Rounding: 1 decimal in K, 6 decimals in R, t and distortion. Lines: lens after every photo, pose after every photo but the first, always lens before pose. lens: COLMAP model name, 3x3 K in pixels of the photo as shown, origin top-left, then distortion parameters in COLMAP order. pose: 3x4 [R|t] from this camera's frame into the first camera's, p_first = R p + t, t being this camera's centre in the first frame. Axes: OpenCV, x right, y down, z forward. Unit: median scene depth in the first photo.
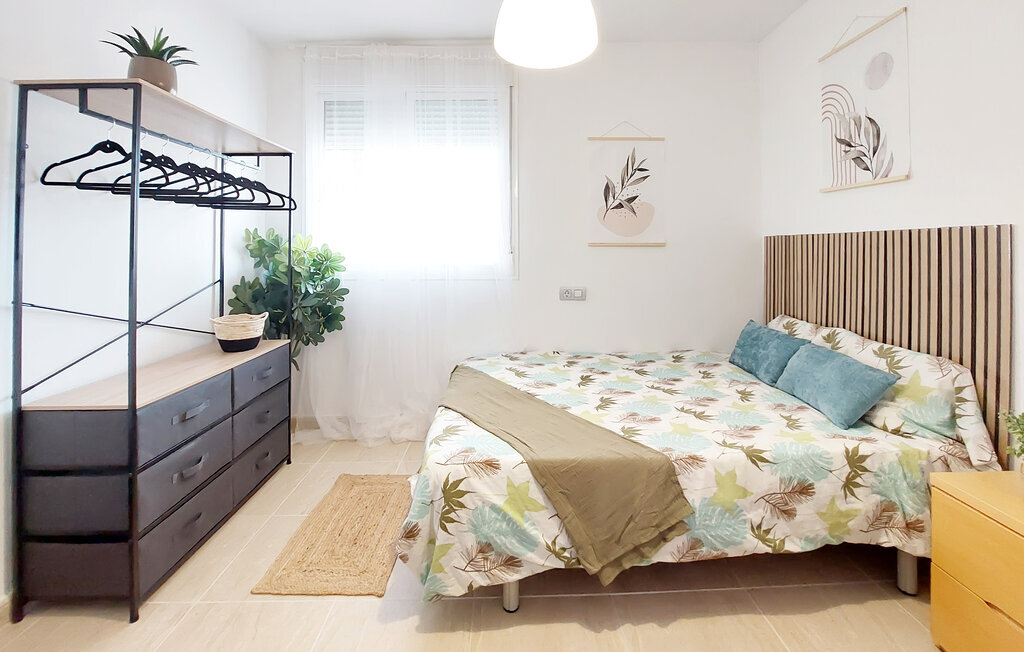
lens RADIAL K [[419.9, 0, 496.4], [0, 419.9, 239.9], [0, 0, 1]] dist [-0.015623, -0.000640]
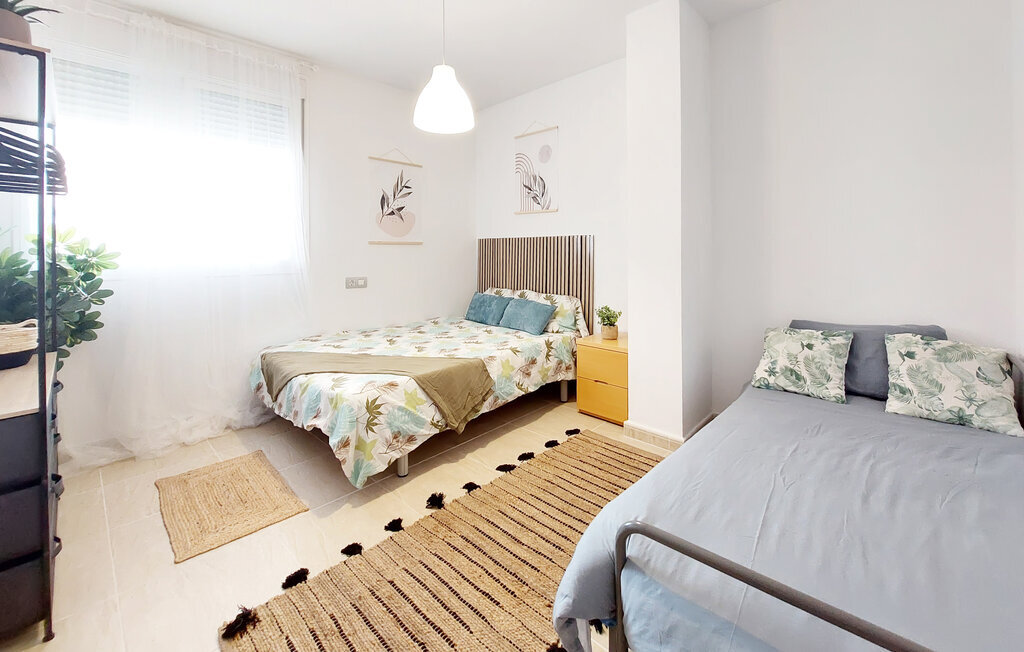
lens RADIAL K [[419.9, 0, 496.4], [0, 419.9, 239.9], [0, 0, 1]] dist [-0.015623, -0.000640]
pose [[0.722869, 0.017332, 0.690768, -0.788576], [-0.014227, 0.999847, -0.010198, 0.022768], [-0.690839, -0.002455, 0.723005, -0.354155]]
